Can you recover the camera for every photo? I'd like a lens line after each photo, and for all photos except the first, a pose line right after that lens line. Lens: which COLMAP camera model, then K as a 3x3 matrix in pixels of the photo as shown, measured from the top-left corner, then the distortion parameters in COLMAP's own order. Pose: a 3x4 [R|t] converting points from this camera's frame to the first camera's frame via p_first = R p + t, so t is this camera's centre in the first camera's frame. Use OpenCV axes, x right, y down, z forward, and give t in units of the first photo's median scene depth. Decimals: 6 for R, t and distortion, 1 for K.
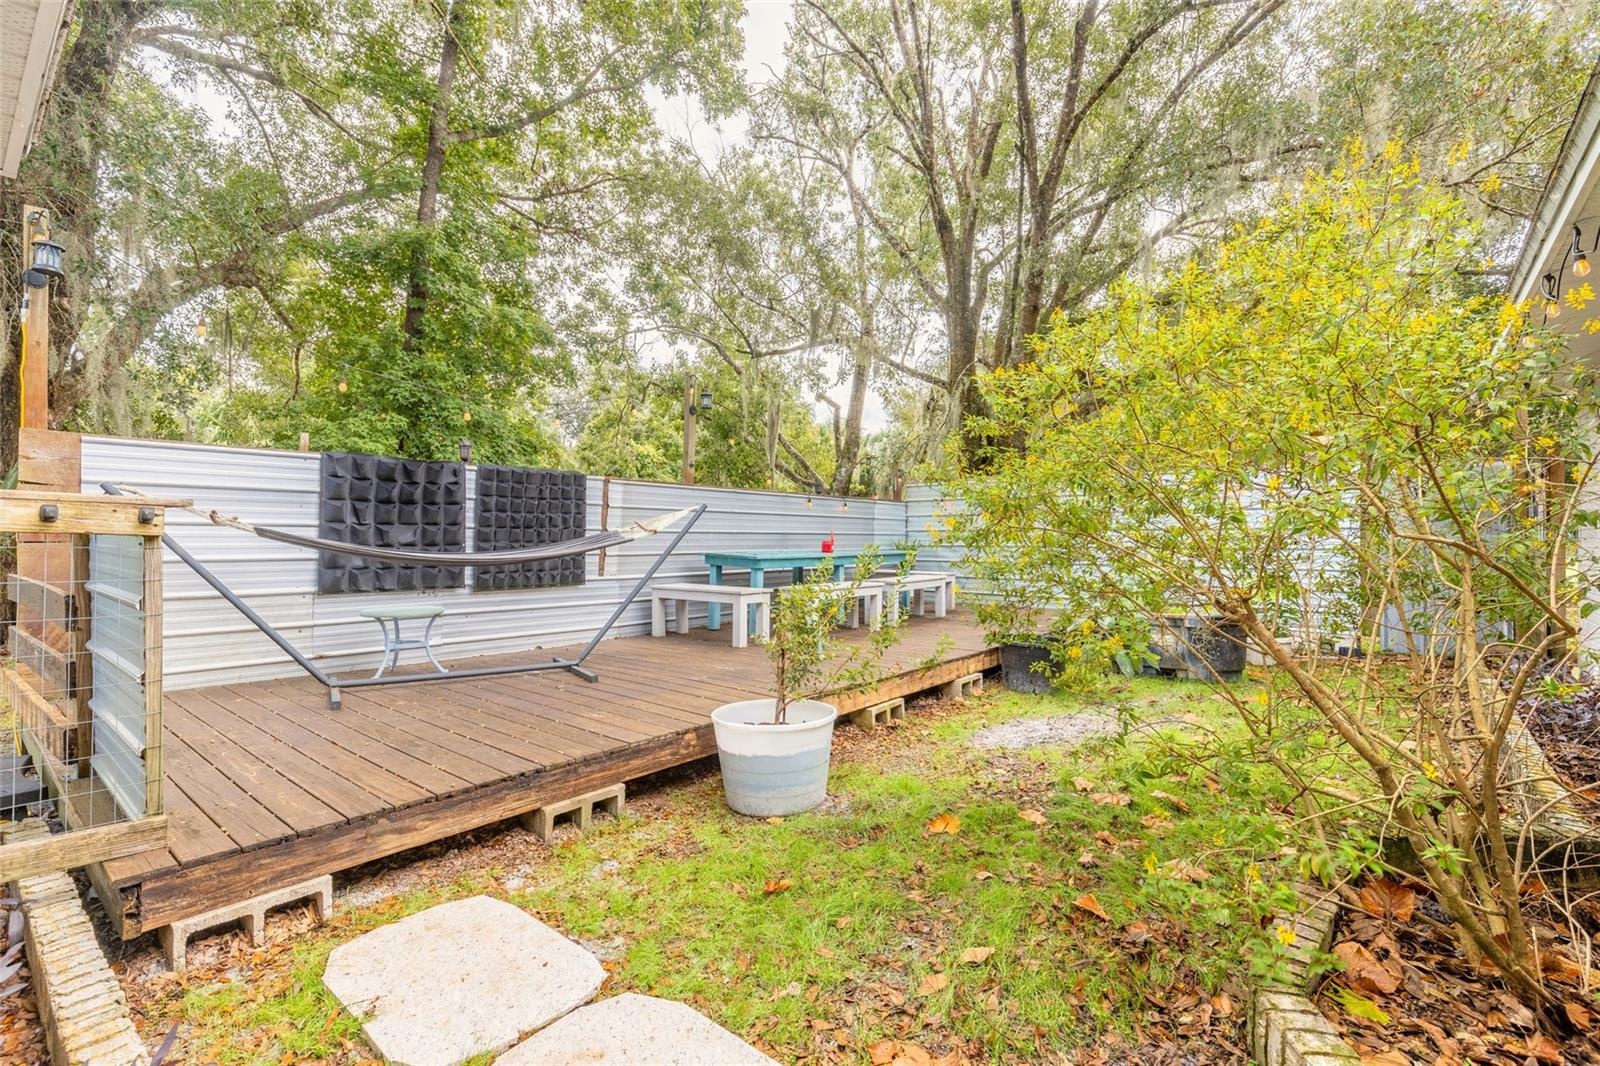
lens RADIAL K [[730.1, 0, 802.4], [0, 730.1, 535.8], [0, 0, 1]] dist [0.004970, 0.000103]
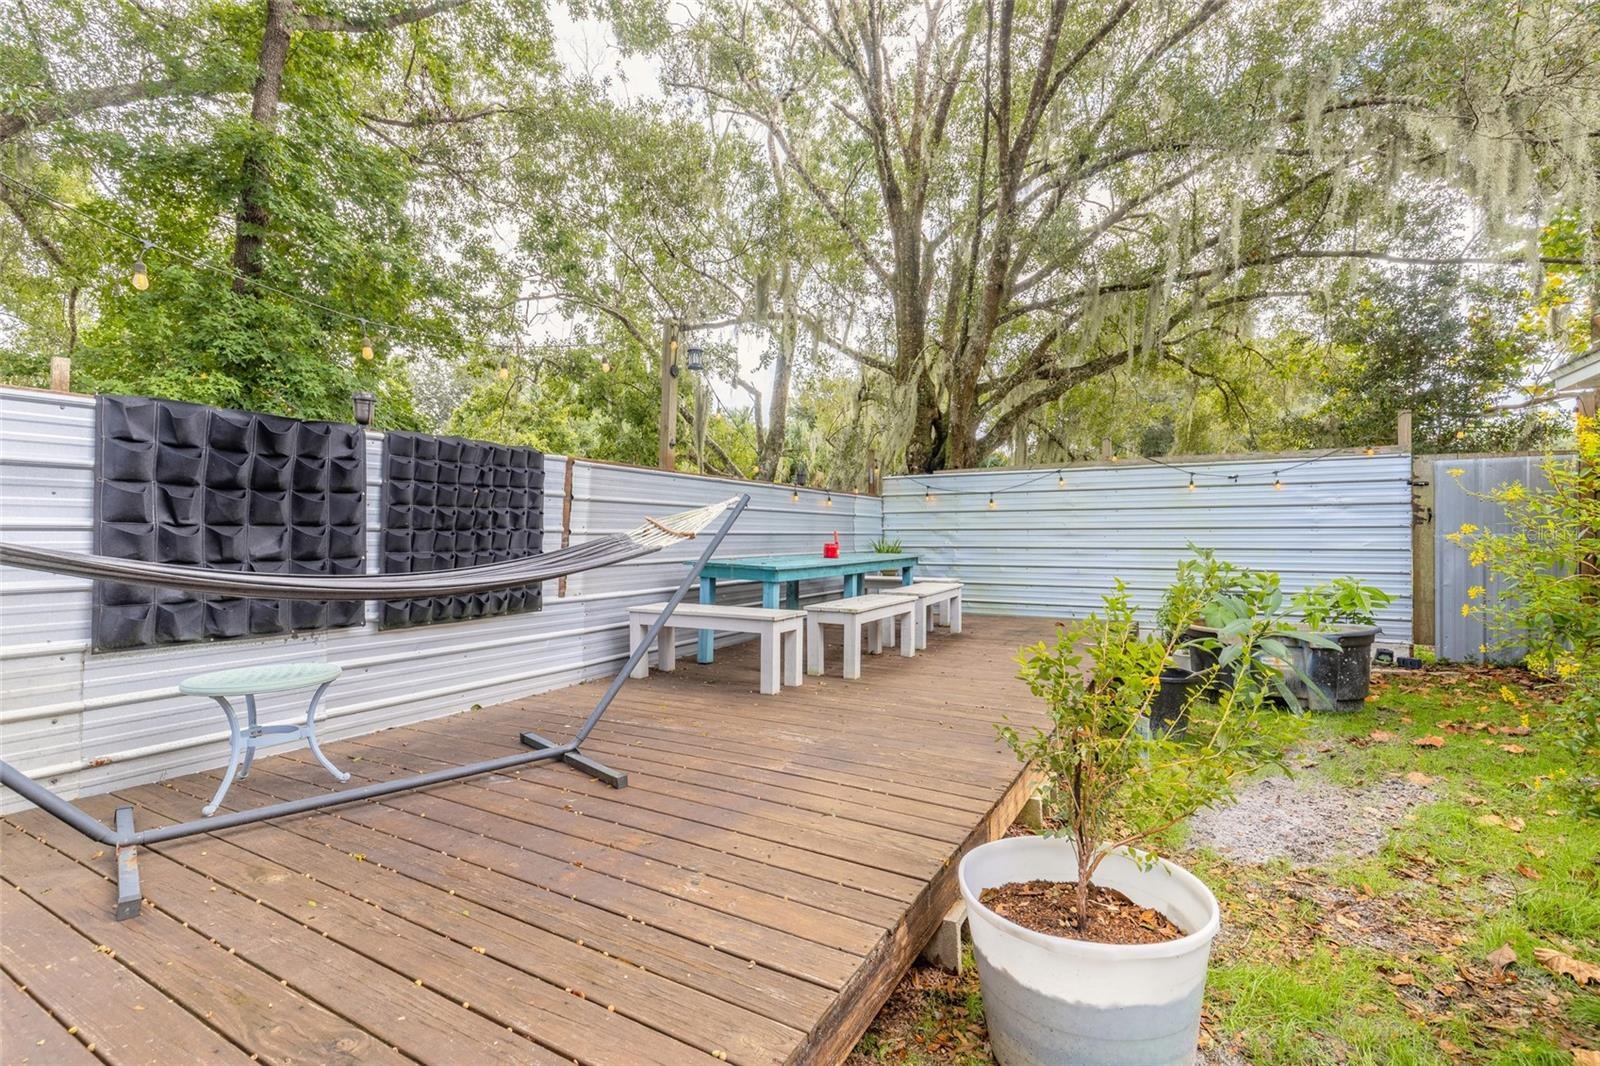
lens RADIAL K [[730.1, 0, 803.5], [0, 730.1, 535.8], [0, 0, 1]] dist [0.004970, 0.000103]
pose [[0.985067, -0.004427, 0.172115, -0.099692], [0.003727, 0.999983, 0.004392, -0.003767], [-0.172132, -0.003685, 0.985067, 0.158499]]
